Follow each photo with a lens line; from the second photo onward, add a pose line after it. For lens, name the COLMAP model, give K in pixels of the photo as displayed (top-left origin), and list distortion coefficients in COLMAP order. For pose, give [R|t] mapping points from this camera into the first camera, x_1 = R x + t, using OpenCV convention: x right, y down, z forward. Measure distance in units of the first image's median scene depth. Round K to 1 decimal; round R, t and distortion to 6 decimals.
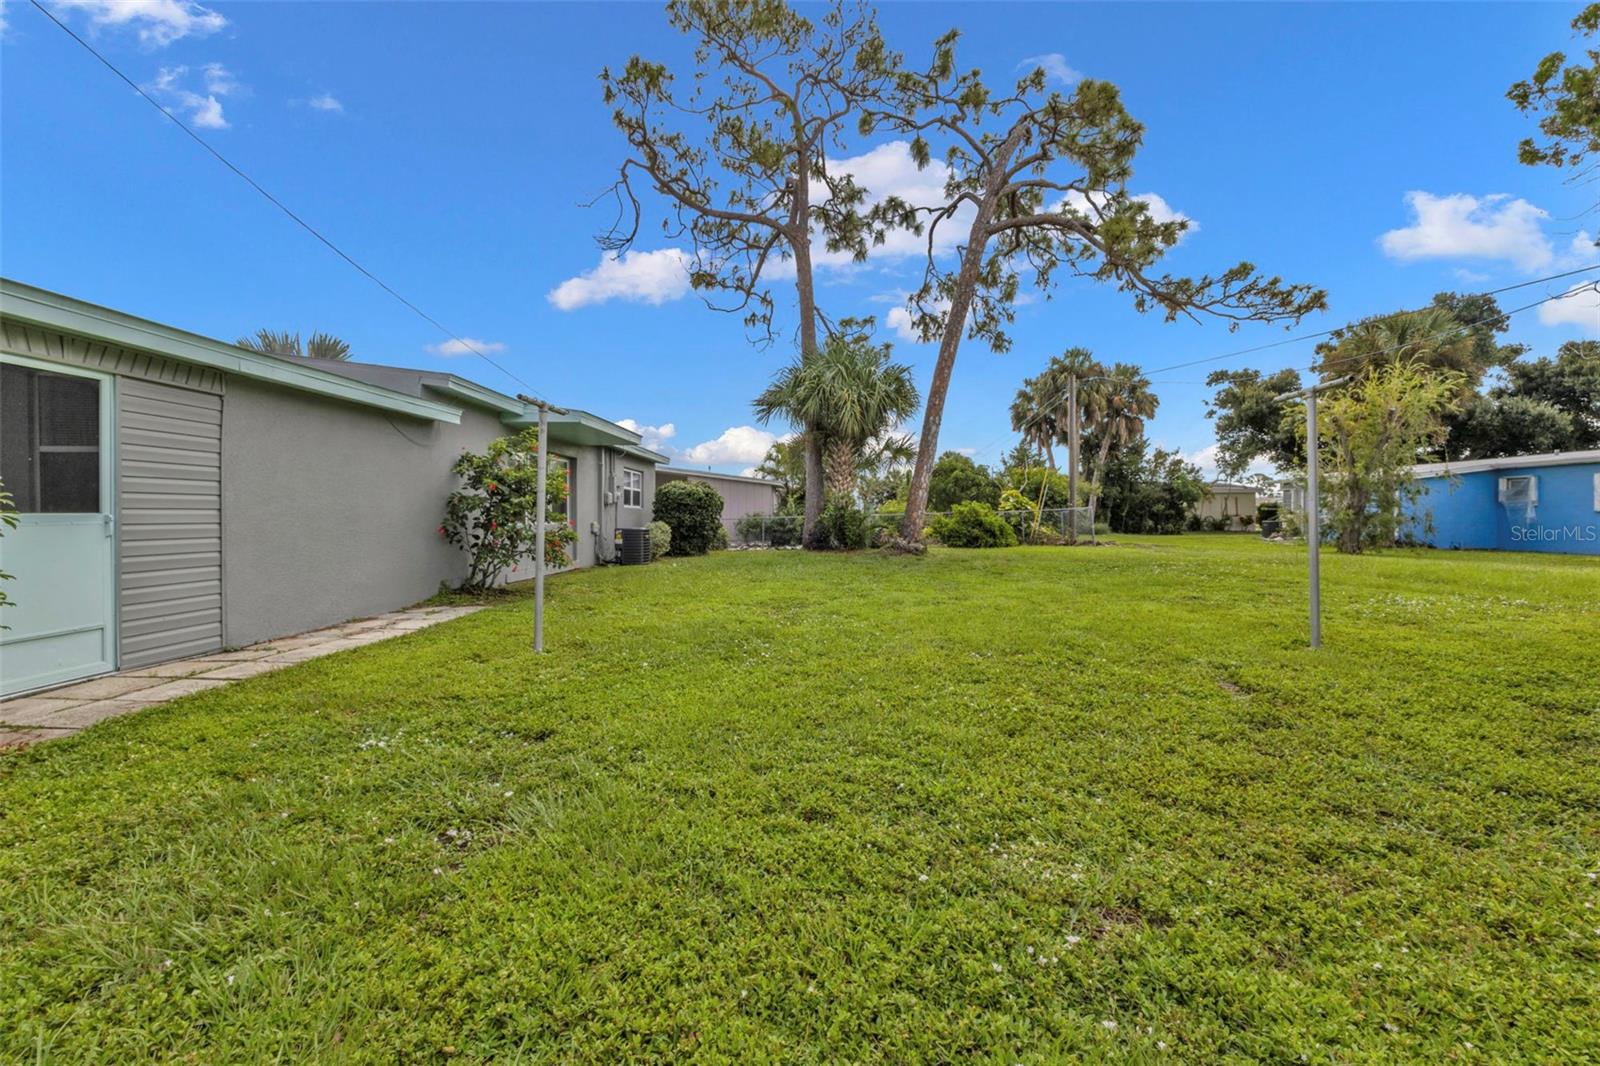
lens RADIAL K [[685.8, 0, 805.3], [0, 685.8, 516.3], [0, 0, 1]] dist [0.012490, -0.000152]
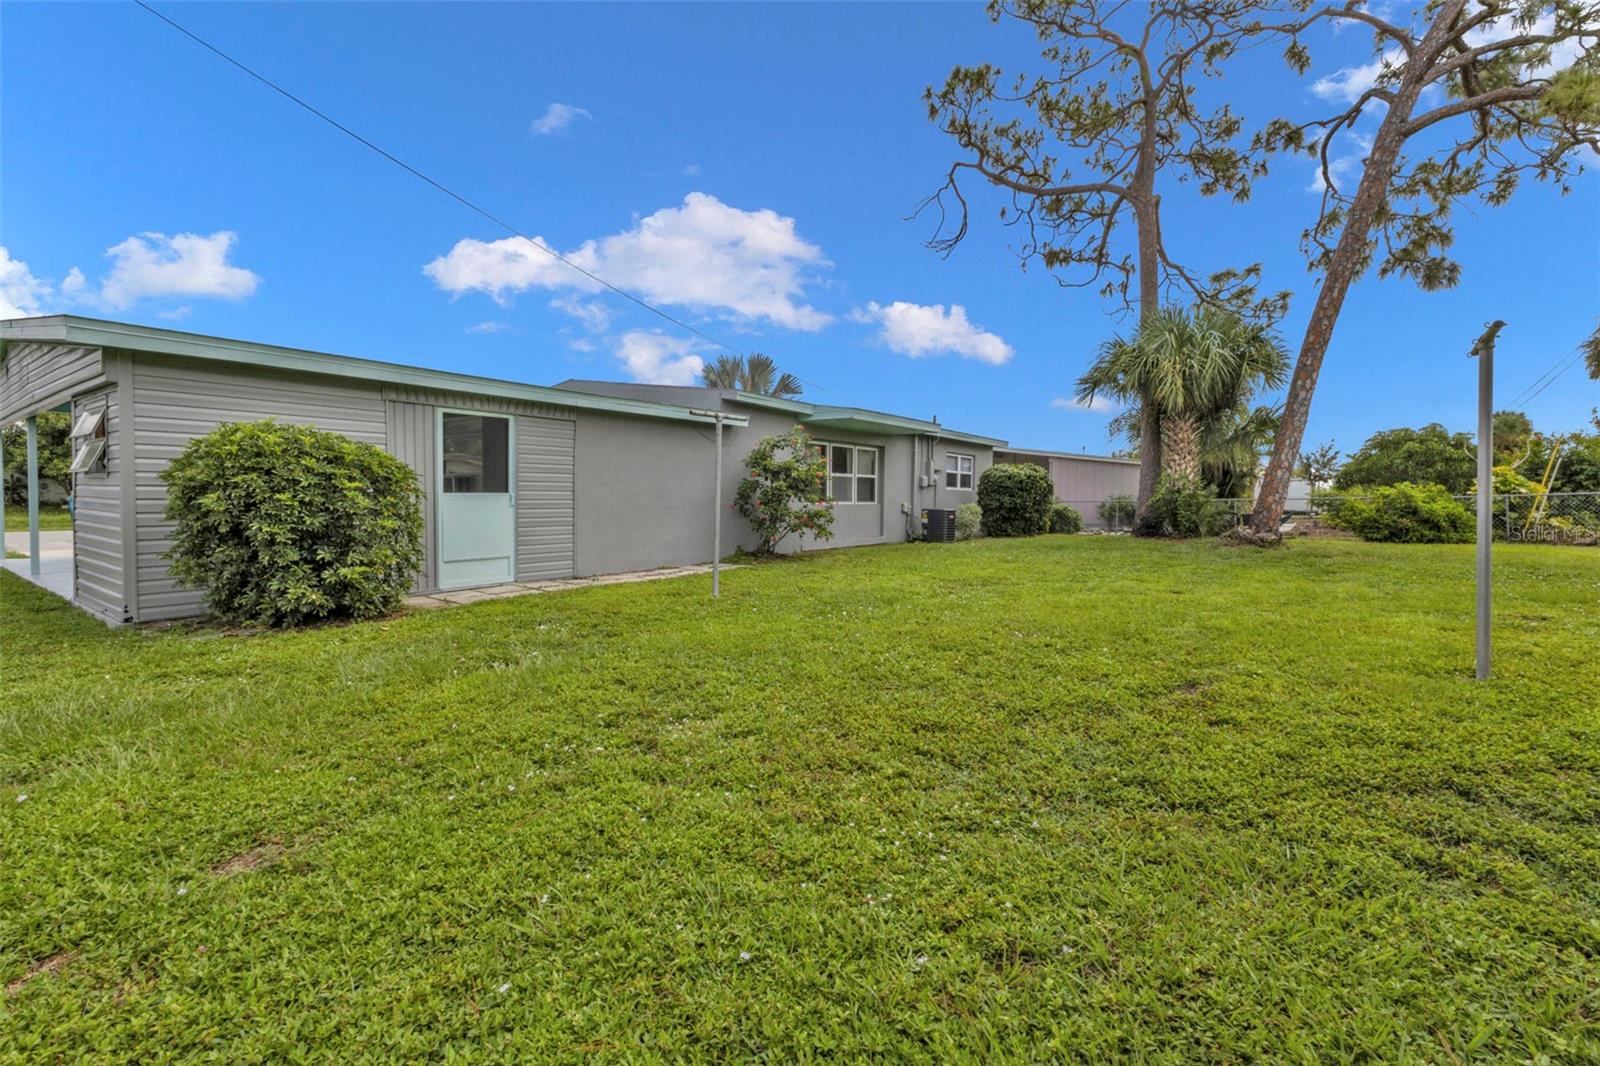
lens RADIAL K [[669.9, 0, 801.6], [0, 669.9, 505.1], [0, 0, 1]] dist [0.012308, -0.000236]
pose [[0.835670, 0.015672, -0.549009, 0.121043], [-0.009495, 0.999856, 0.014089, -0.001056], [0.549151, -0.006561, 0.835698, -0.006759]]
